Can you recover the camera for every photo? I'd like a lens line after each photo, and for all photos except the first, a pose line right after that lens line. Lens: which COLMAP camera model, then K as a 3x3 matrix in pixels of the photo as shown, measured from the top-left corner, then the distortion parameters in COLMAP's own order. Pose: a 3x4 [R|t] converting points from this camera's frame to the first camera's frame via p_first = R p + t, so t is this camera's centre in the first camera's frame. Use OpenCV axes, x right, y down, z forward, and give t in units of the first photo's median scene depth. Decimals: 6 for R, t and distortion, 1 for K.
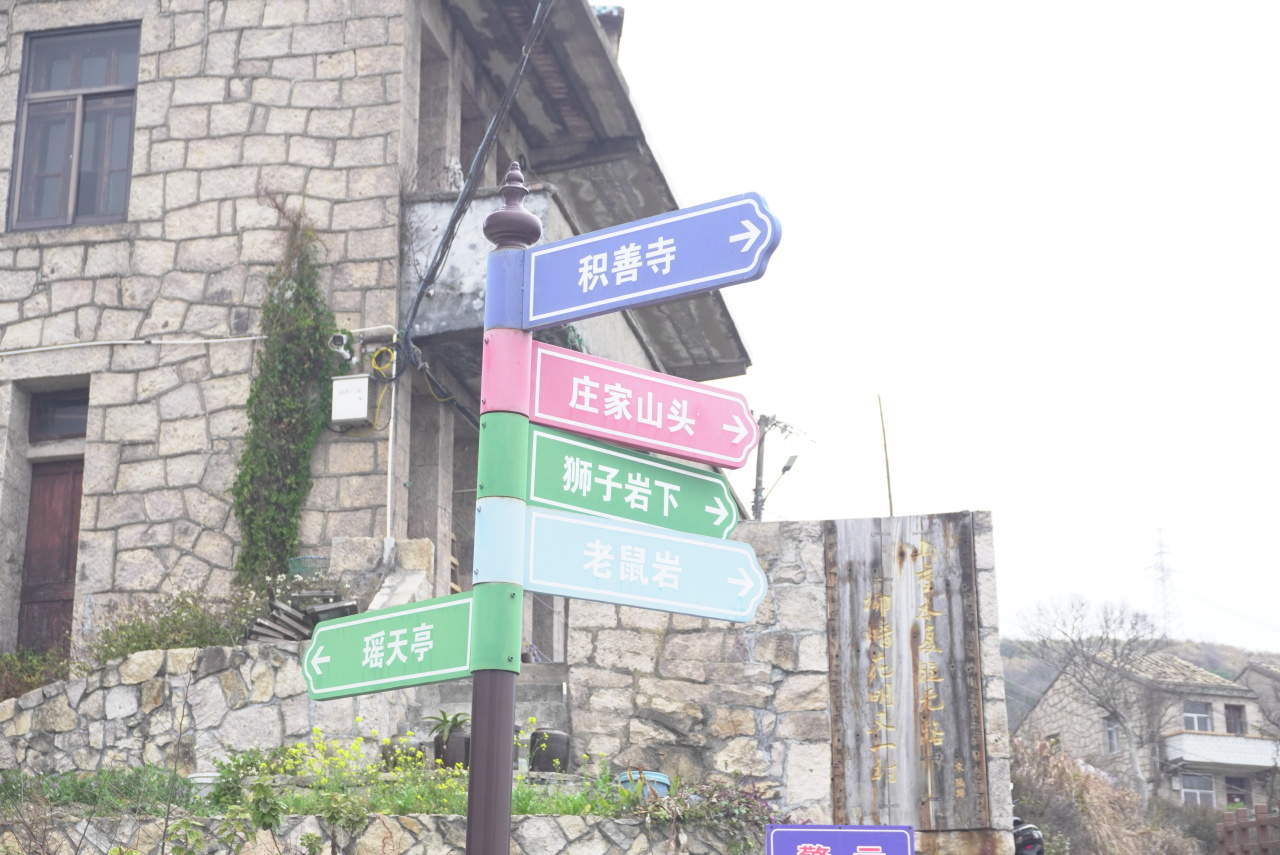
lens RADIAL K [[2223.7, 0, 642.5], [0, 2223.7, 433.2], [0, 0, 1]] dist [0.029000, 0.000000]
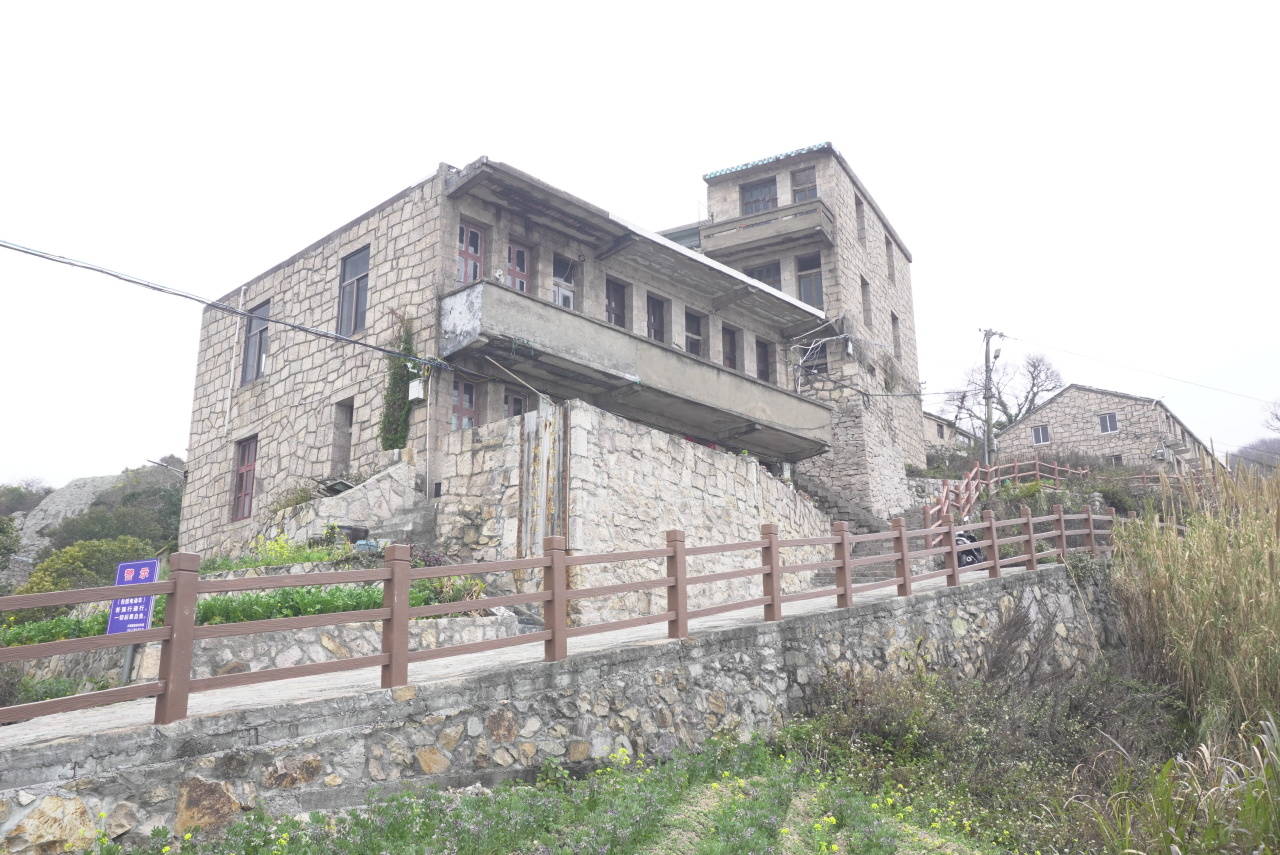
lens RADIAL K [[1120.5, 0, 641.3], [0, 1120.5, 430.5], [0, 0, 1]] dist [-0.013671, -0.014996]
pose [[0.853067, -0.144921, -0.501273, 0.632889], [0.167039, 0.985950, -0.000778, 0.065038], [0.494343, -0.083069, 0.865289, 0.101818]]
